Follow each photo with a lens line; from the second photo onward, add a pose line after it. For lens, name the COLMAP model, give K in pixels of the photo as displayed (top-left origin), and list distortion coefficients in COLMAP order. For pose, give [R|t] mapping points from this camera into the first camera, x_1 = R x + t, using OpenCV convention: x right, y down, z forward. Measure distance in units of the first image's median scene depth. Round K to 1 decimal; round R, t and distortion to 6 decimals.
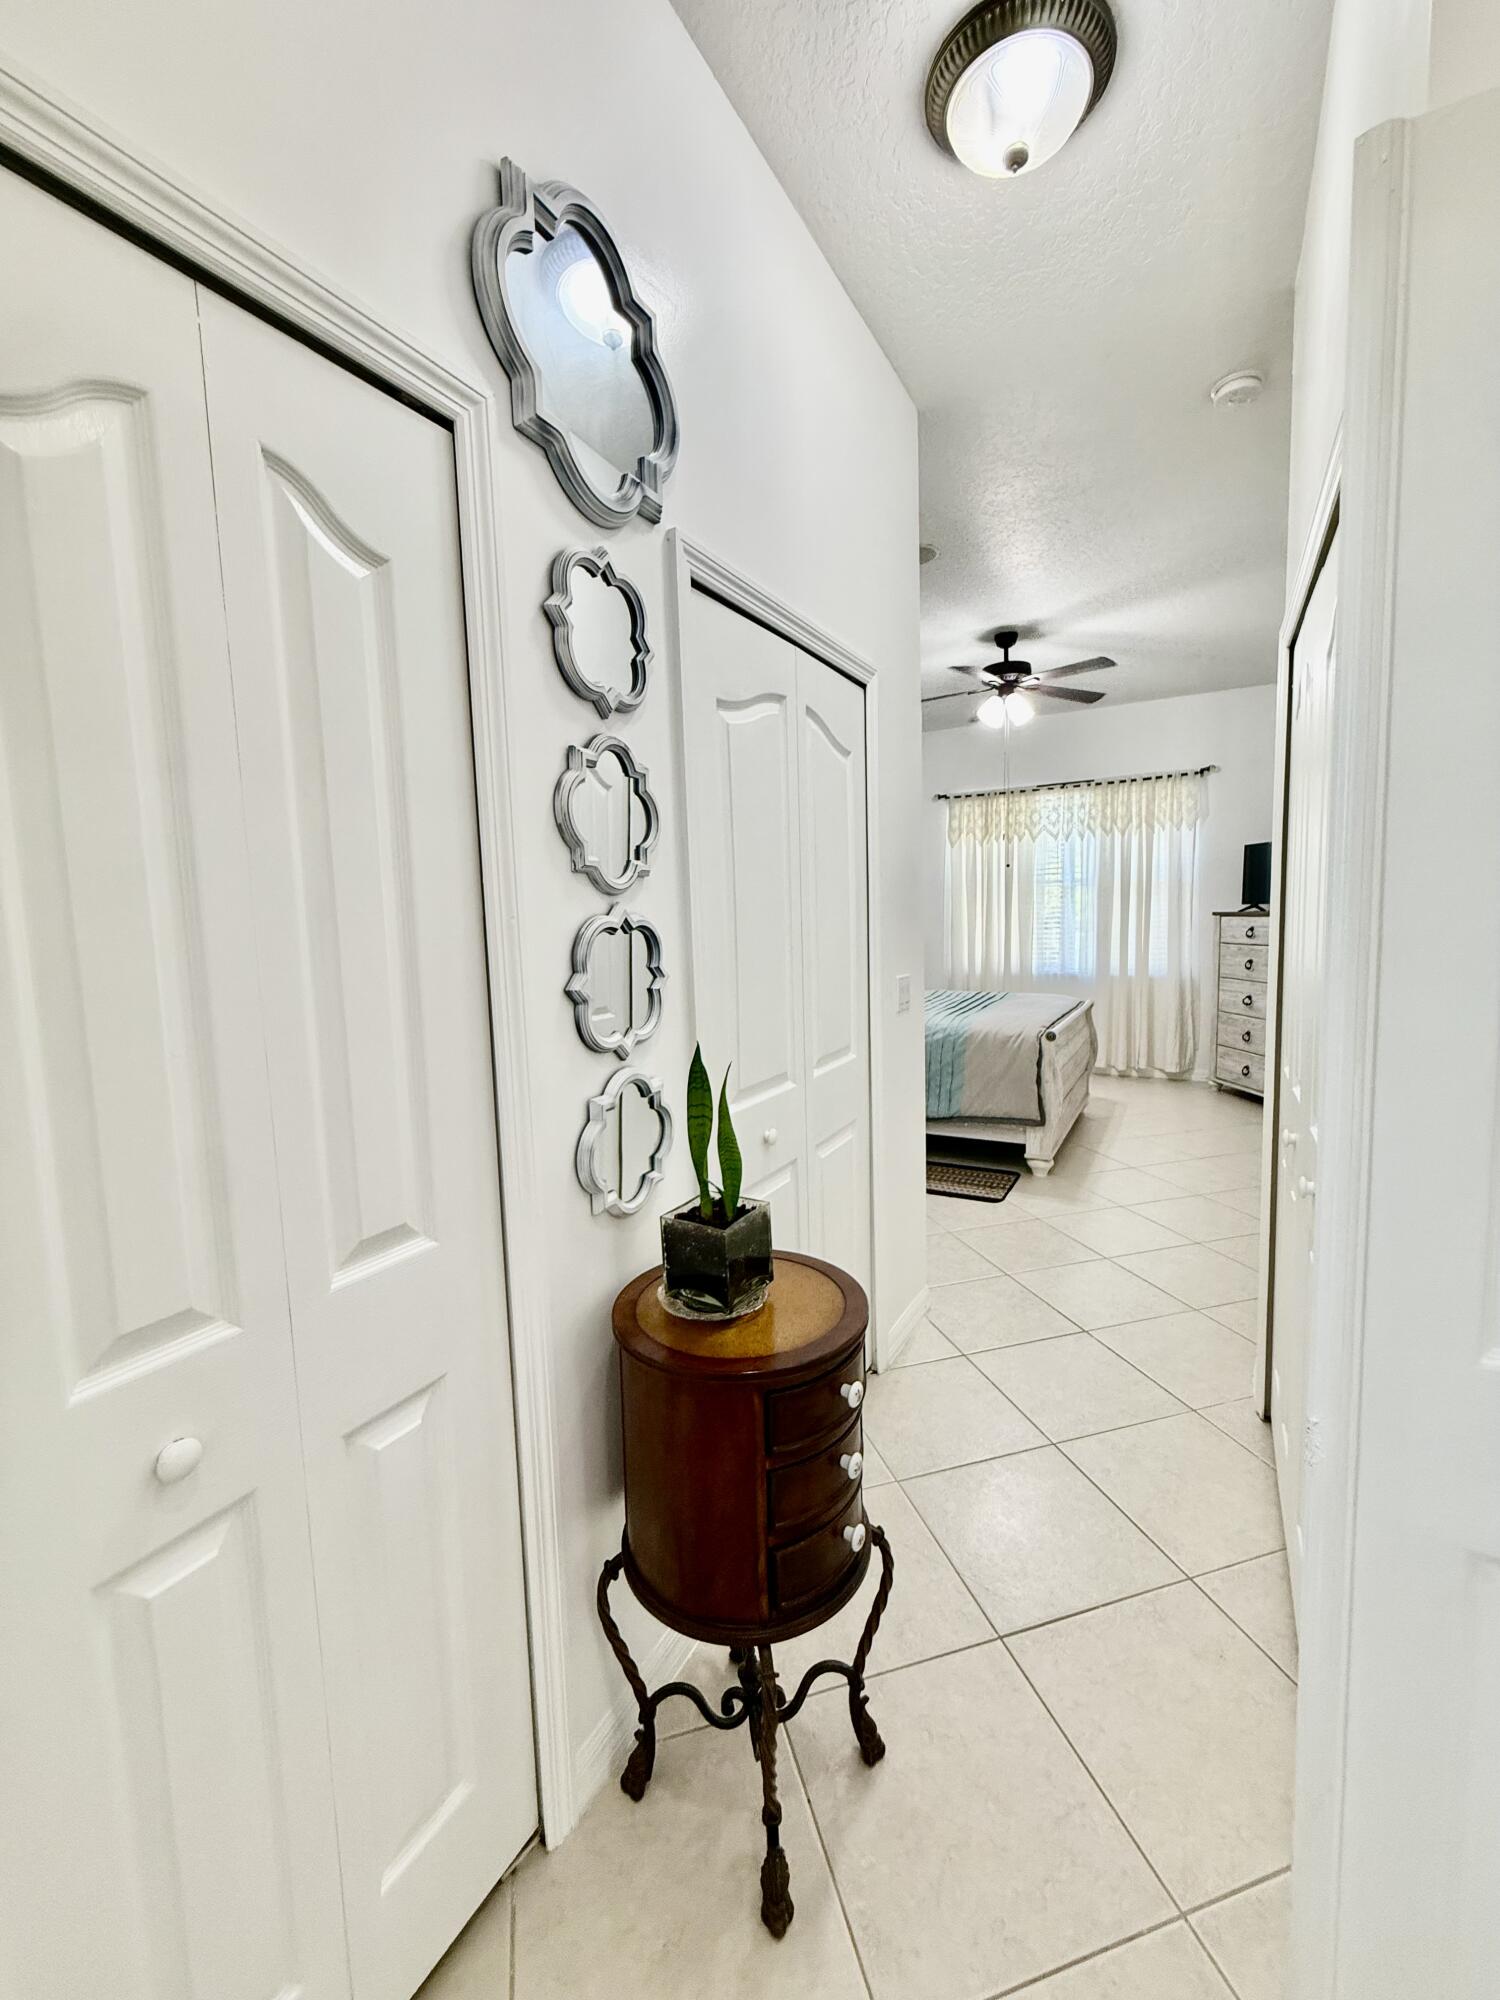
lens RADIAL K [[798.9, 0, 750.0], [0, 798.9, 1000.0], [0, 0, 1]] dist [-0.012003, 0.000337]
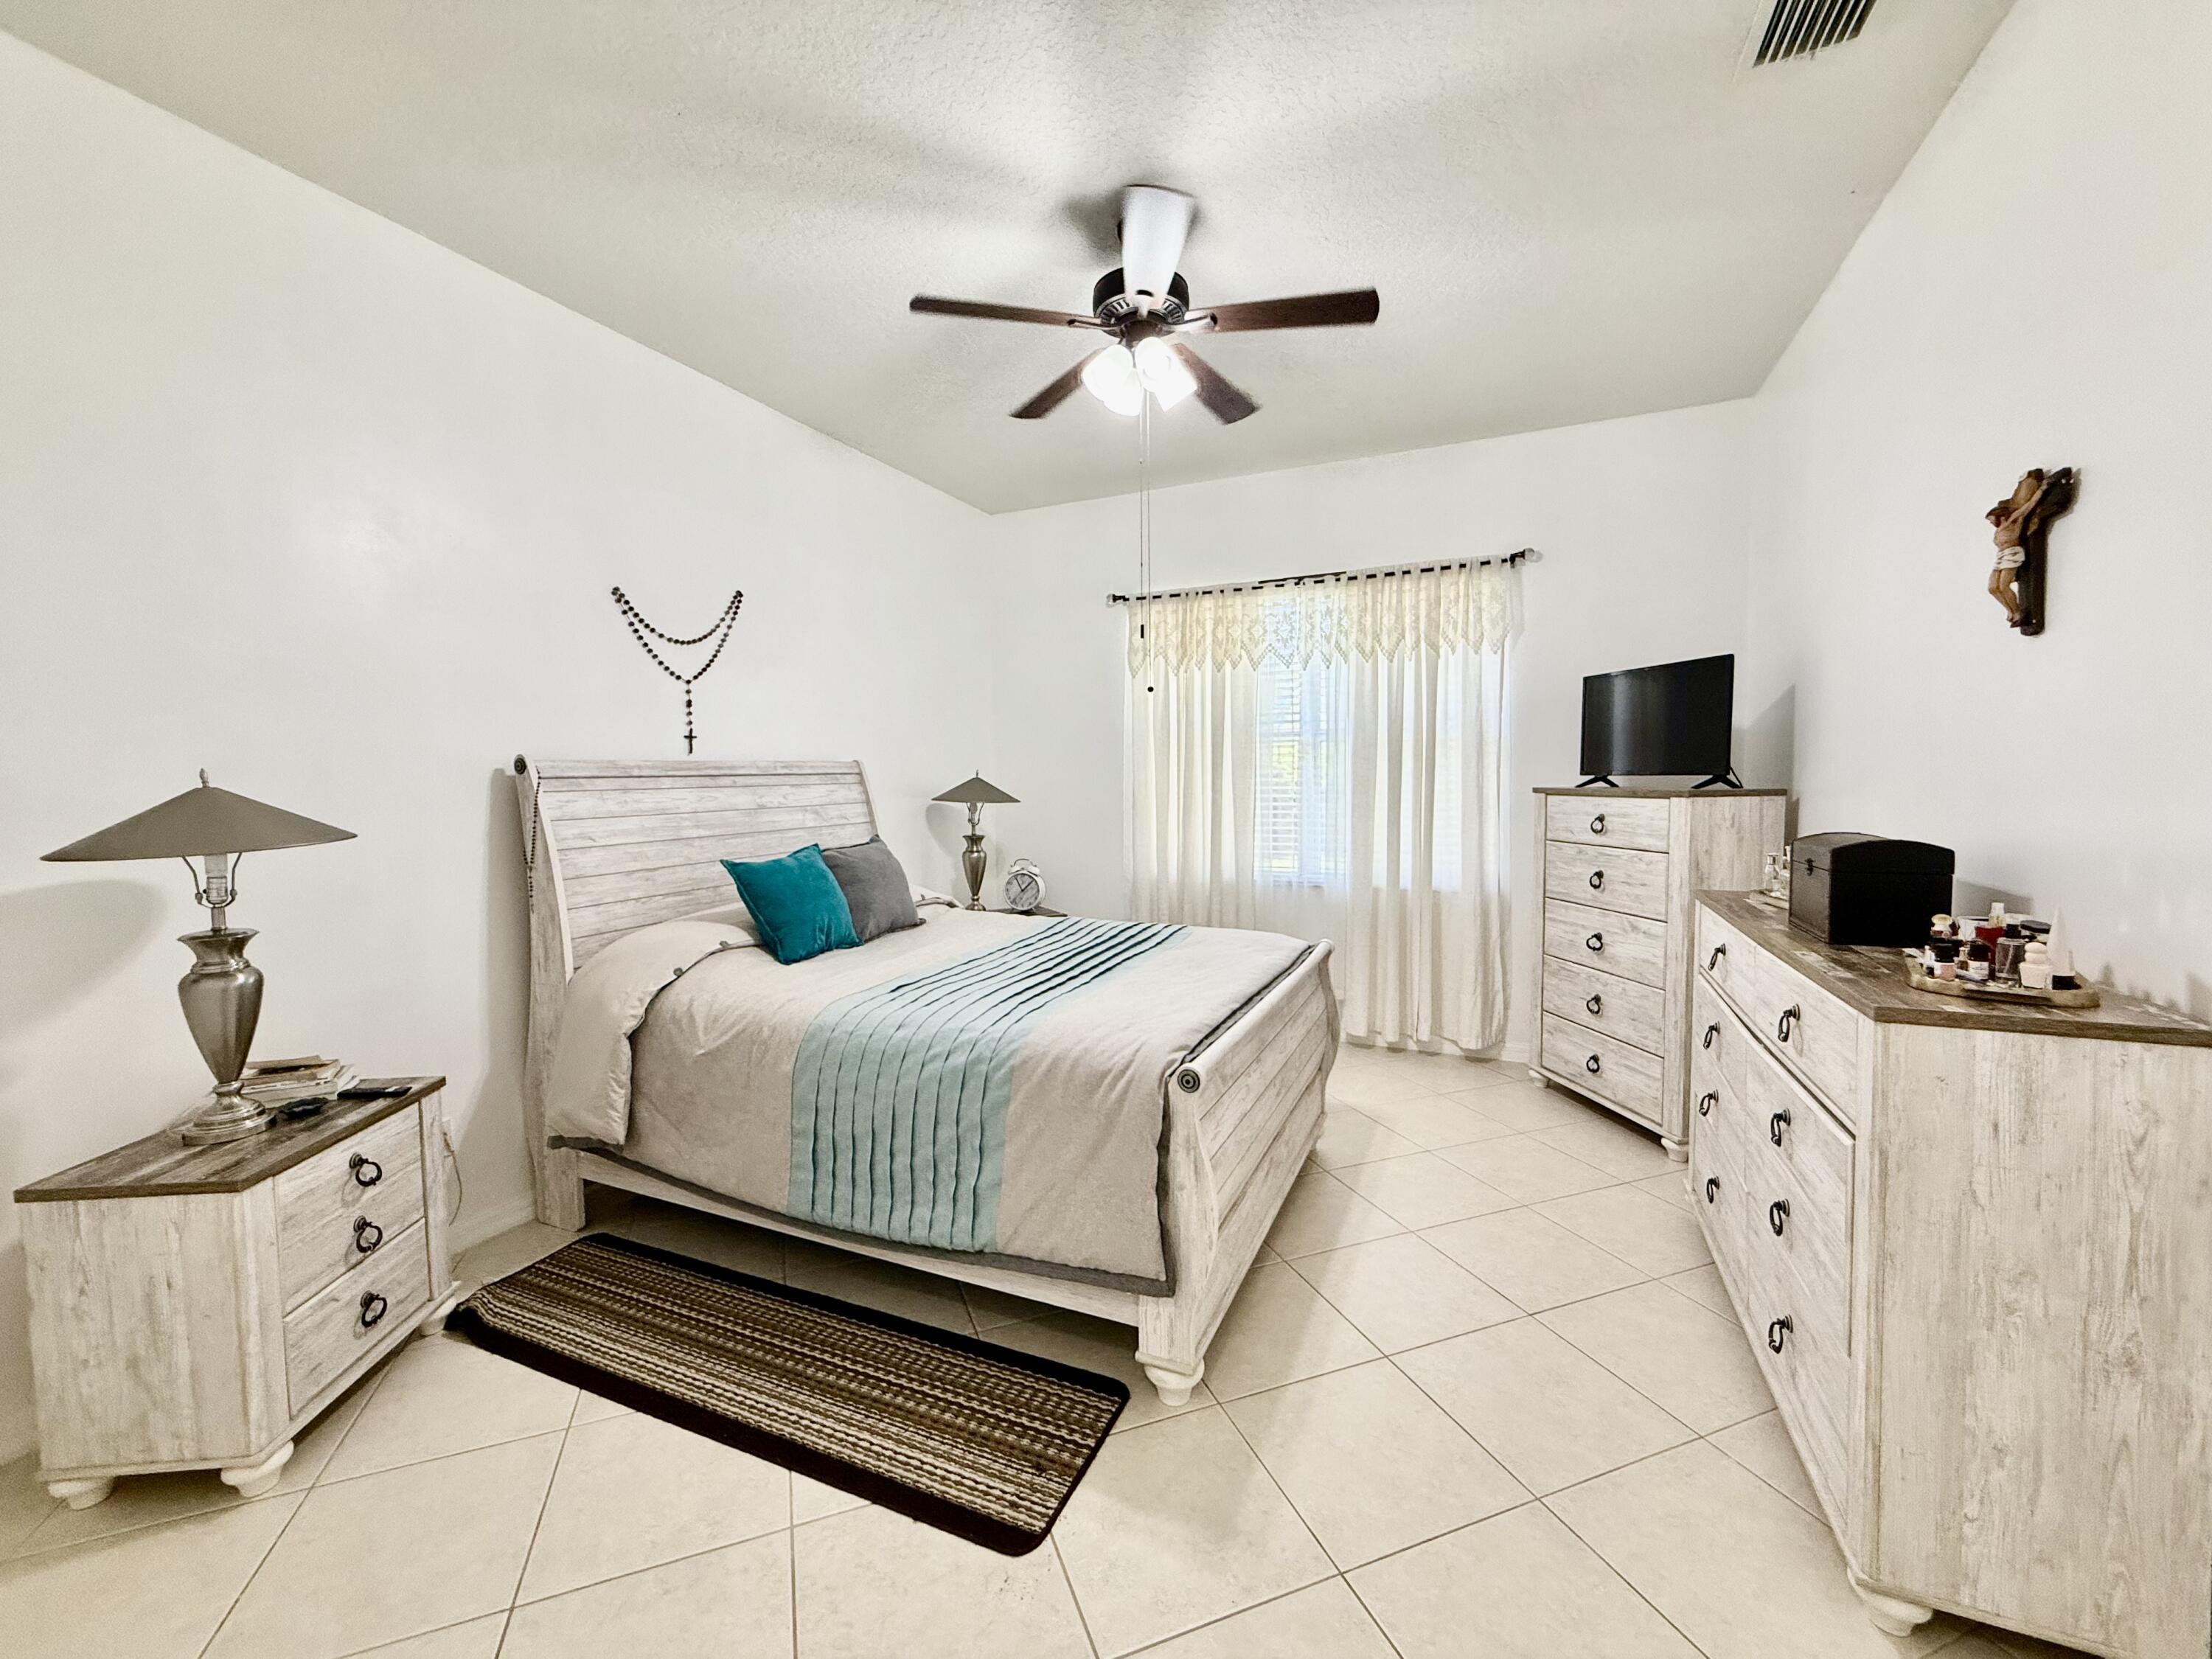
lens RADIAL K [[883.6, 0, 1106.0], [0, 883.6, 829.5], [0, 0, 1]] dist [-0.012003, 0.000337]
pose [[0.995415, 0.014846, 0.094487, 0.190254], [-0.010072, 0.998658, -0.050798, -0.040347], [-0.095114, 0.049613, 0.994229, 0.356157]]
